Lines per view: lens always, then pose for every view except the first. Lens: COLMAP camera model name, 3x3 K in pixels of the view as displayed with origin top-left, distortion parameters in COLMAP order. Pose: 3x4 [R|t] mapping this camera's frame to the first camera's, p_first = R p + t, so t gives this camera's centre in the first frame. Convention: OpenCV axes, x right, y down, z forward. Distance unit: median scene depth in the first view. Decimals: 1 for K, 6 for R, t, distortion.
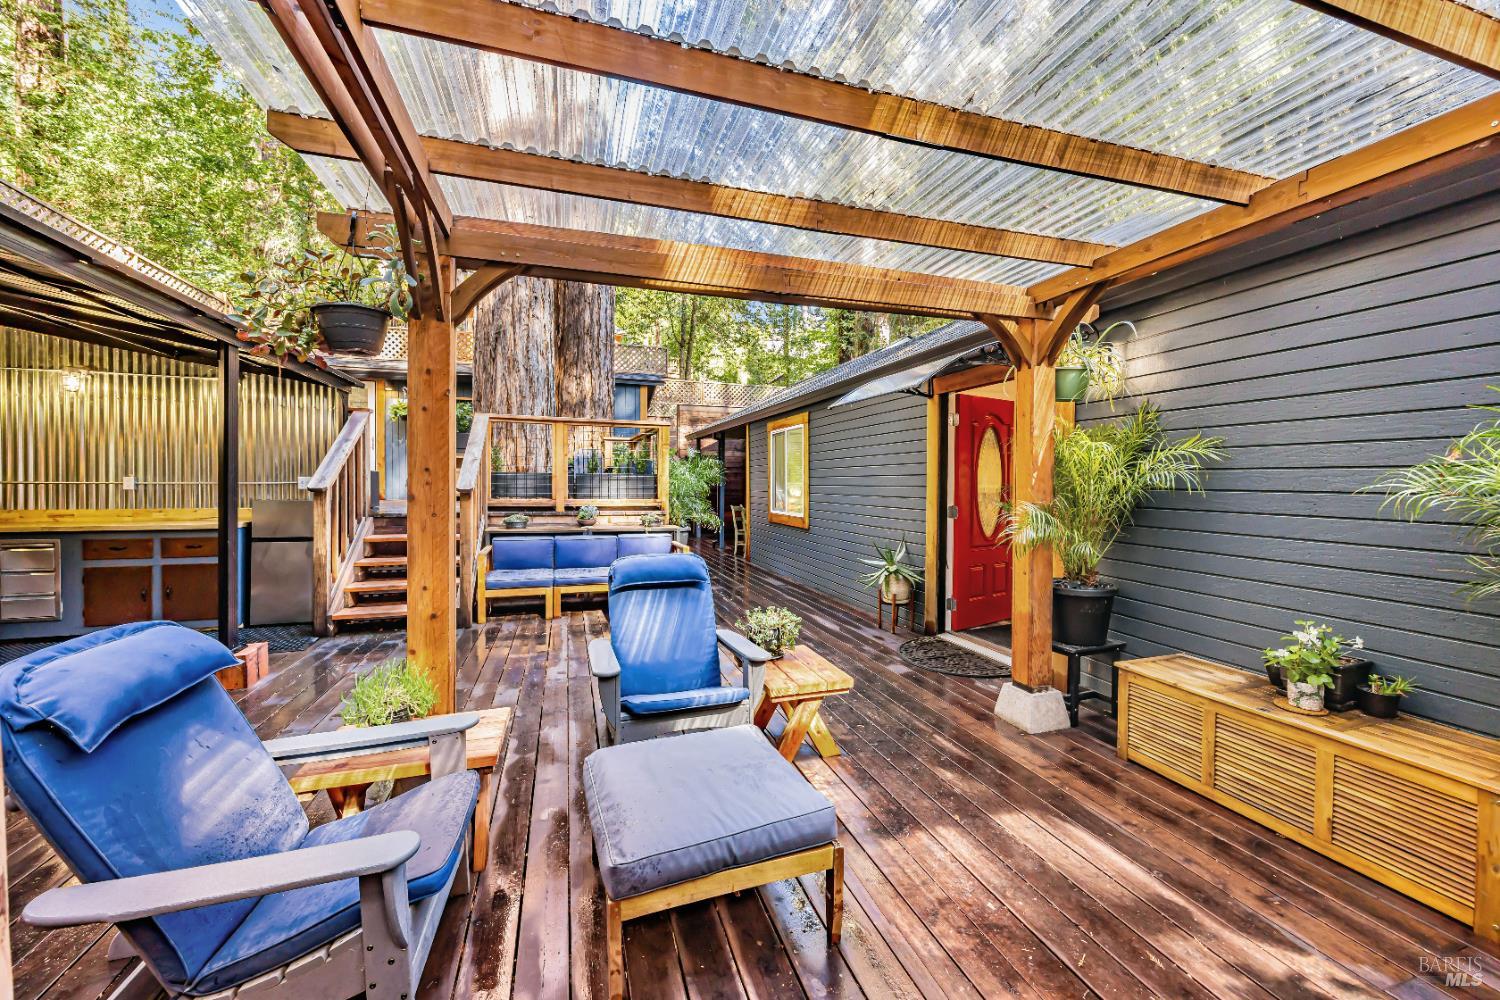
lens RADIAL K [[582.6, 0, 752.5], [0, 582.6, 489.9], [0, 0, 1]] dist [-0.003651, 0.000406]
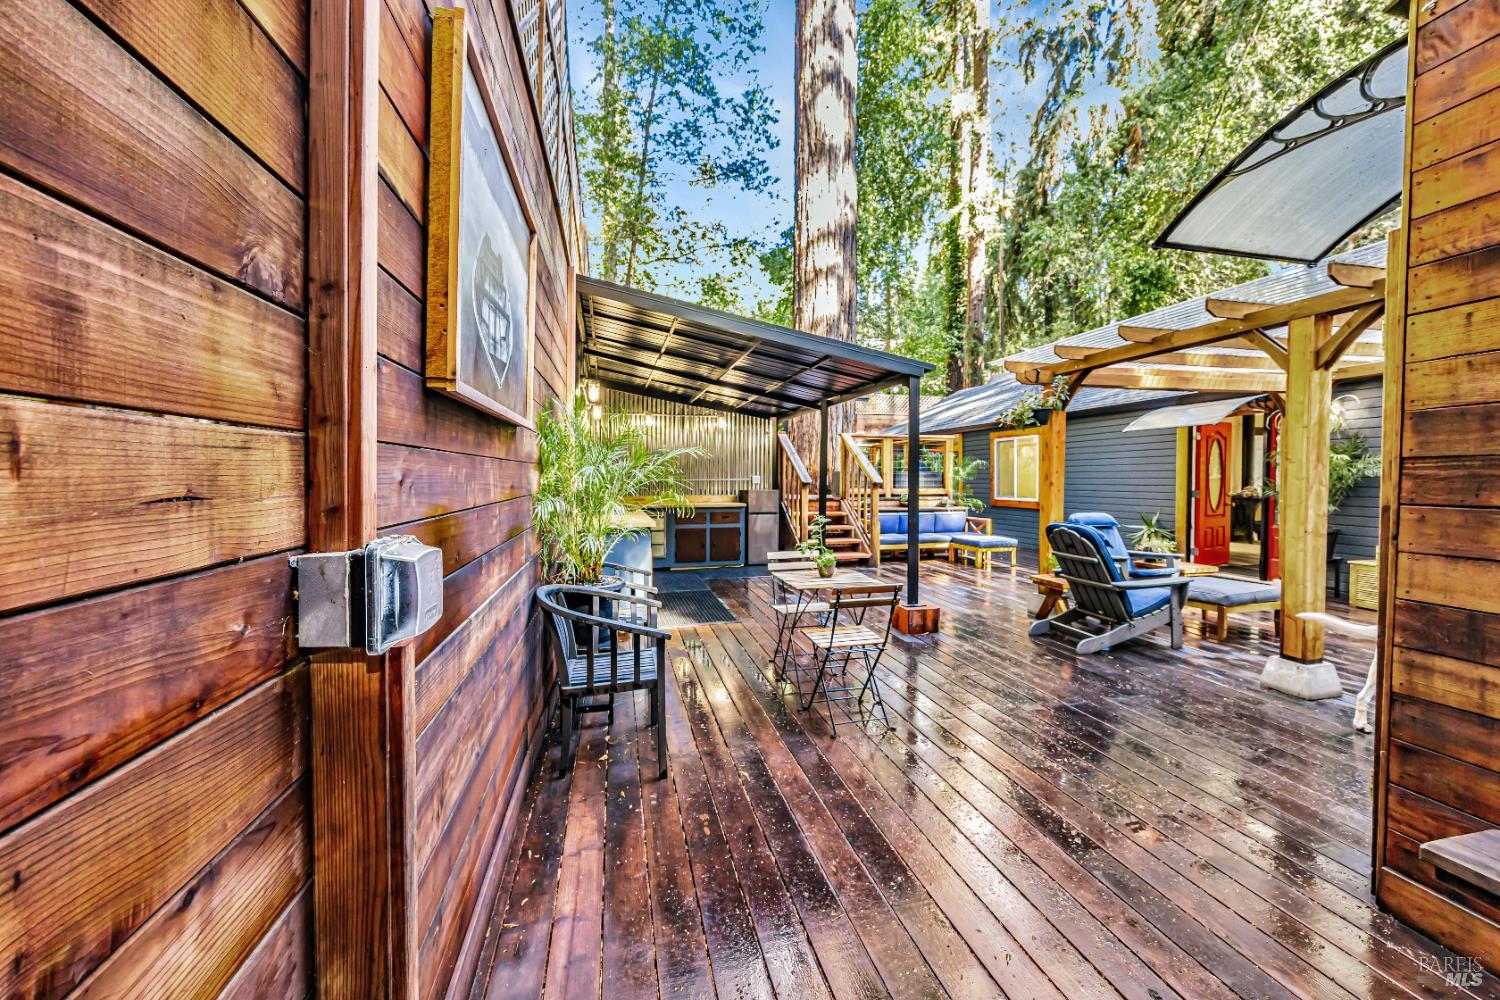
lens RADIAL K [[582.6, 0, 751.9], [0, 582.6, 487.1], [0, 0, 1]] dist [-0.003651, 0.000406]
pose [[0.997248, -0.008311, -0.073670, -0.720423], [0.008503, 0.999961, 0.002302, 0.005997], [0.073649, -0.002922, 0.997280, -0.654280]]
